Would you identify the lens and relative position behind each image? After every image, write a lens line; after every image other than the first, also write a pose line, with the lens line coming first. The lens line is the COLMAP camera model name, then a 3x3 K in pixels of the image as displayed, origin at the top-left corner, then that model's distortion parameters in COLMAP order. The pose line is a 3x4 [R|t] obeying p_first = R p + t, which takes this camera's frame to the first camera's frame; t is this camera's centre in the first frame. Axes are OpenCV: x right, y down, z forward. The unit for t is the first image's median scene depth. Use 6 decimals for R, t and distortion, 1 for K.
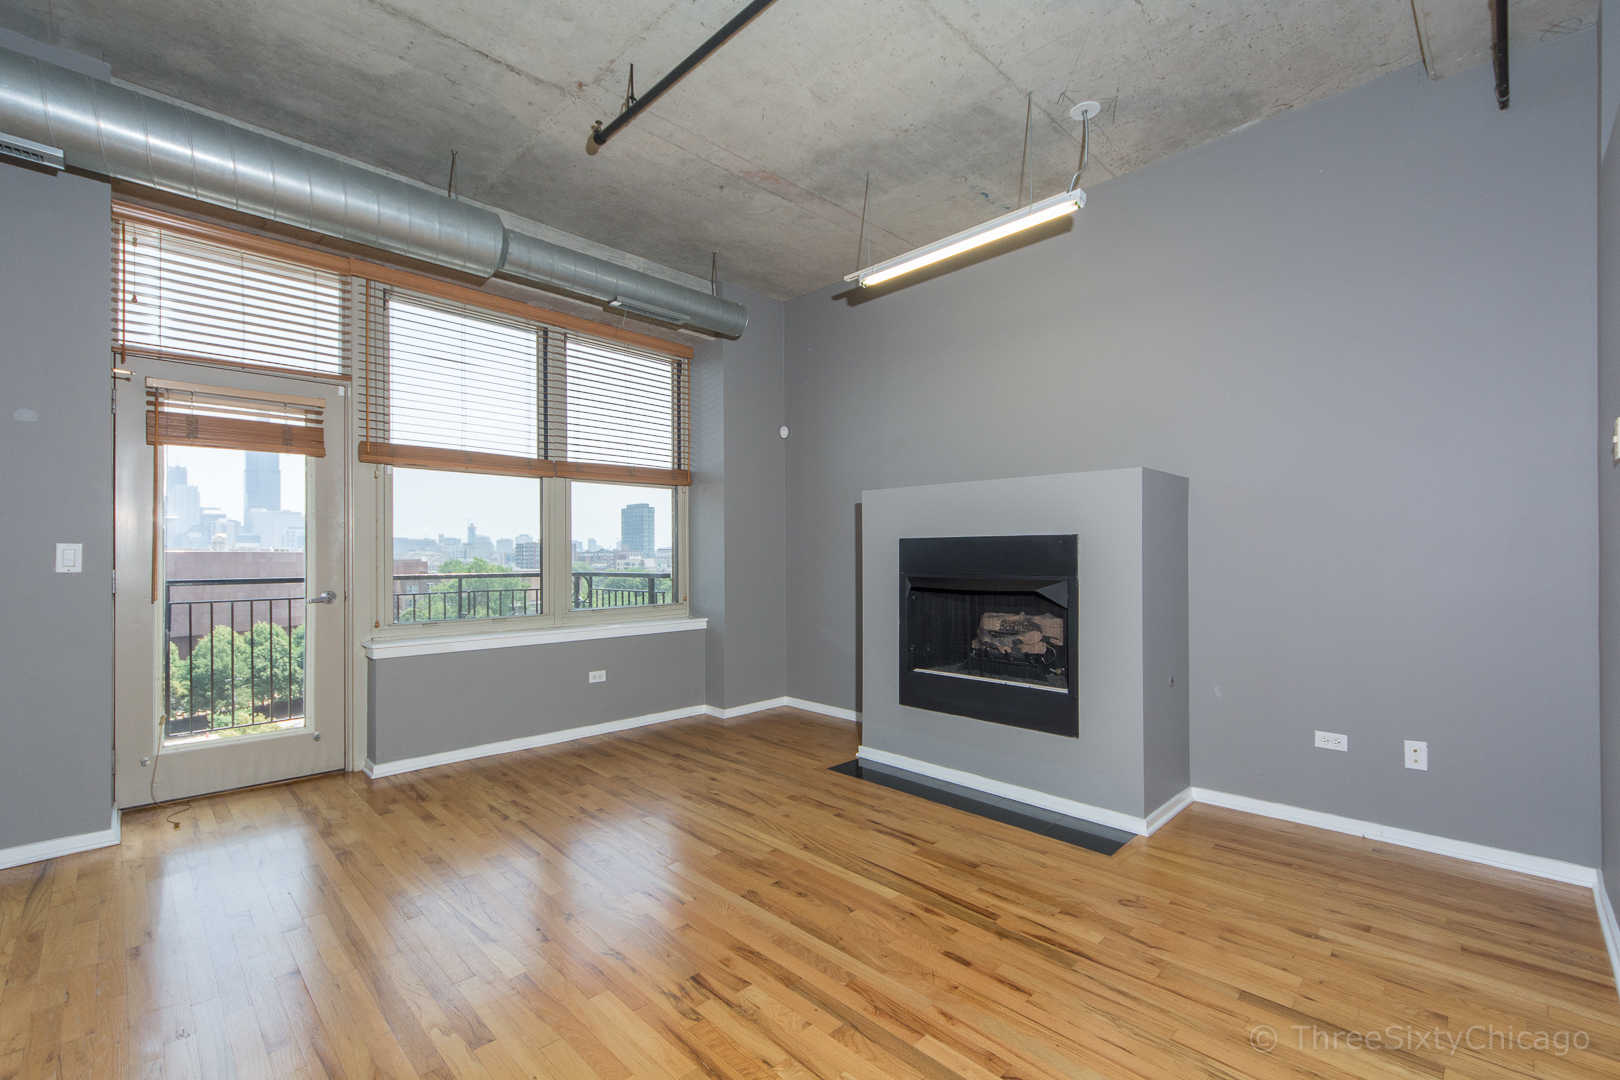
lens RADIAL K [[724.5, 0, 841.2], [0, 724.5, 556.1], [0, 0, 1]] dist [0.017414, -0.009317]
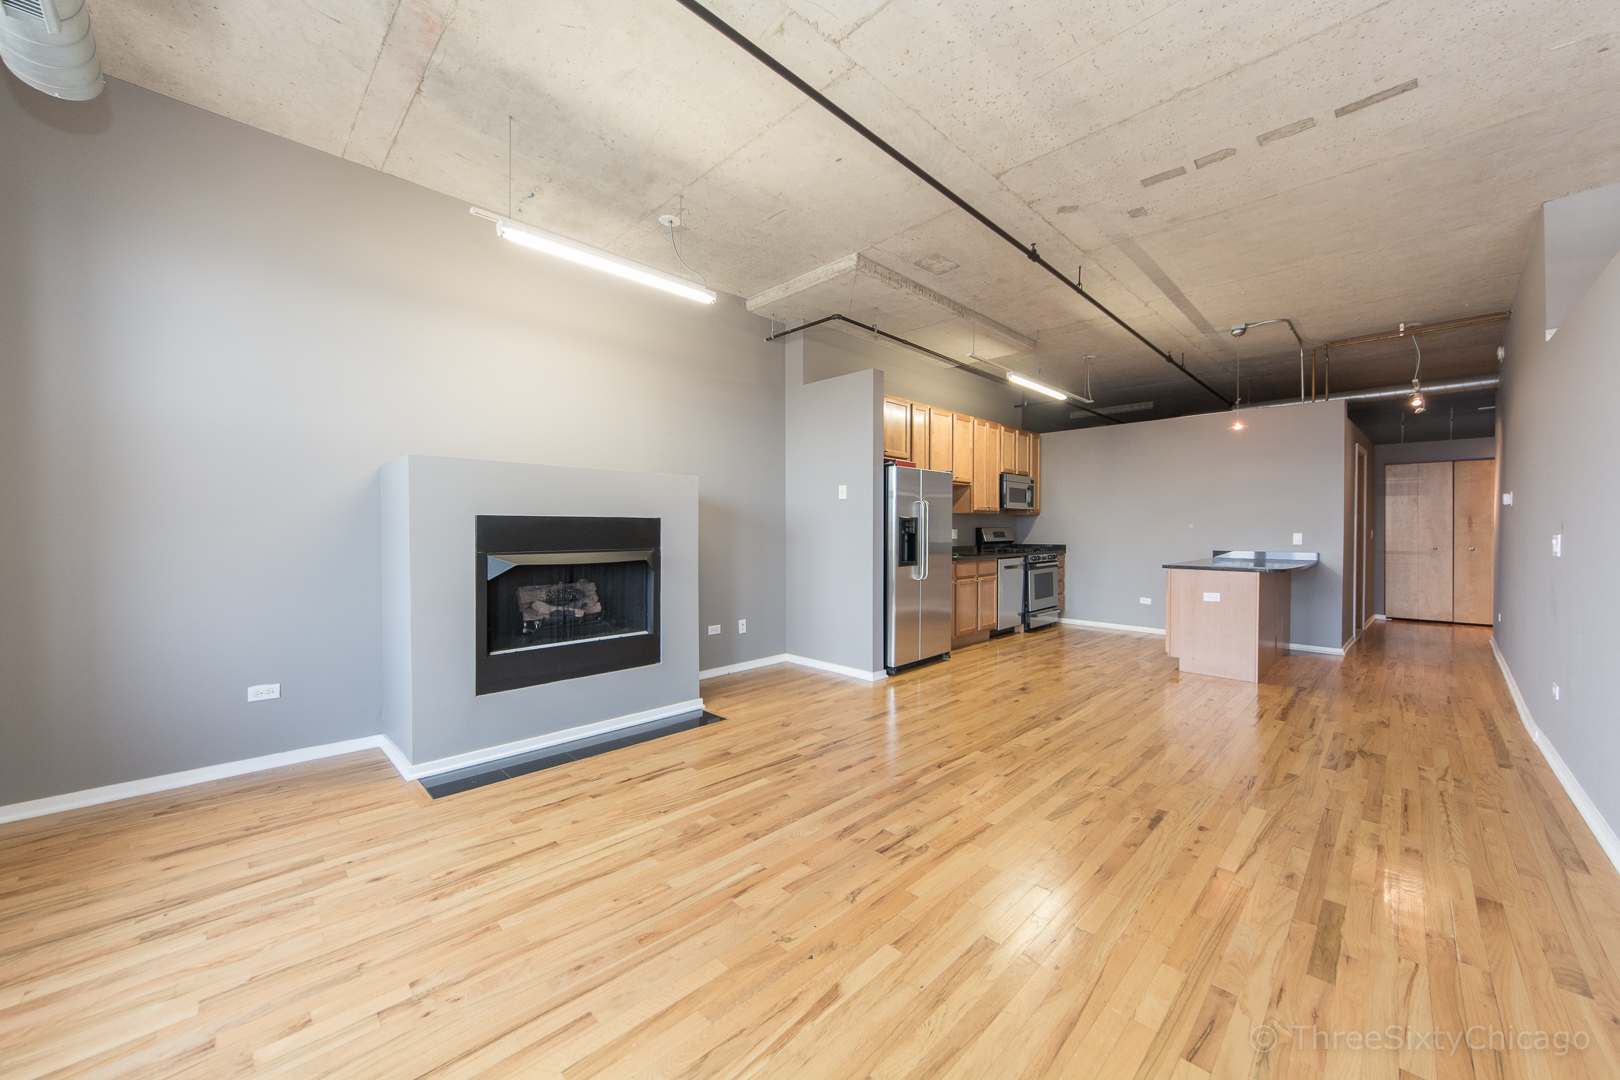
lens RADIAL K [[561.6, 0, 818.8], [0, 561.6, 536.6], [0, 0, 1]] dist [0.000335, -0.000183]
pose [[0.022645, -0.013299, 0.999655, -0.704412], [-0.001833, 0.999909, 0.013344, -0.008399], [-0.999742, -0.002135, 0.022619, 0.625661]]
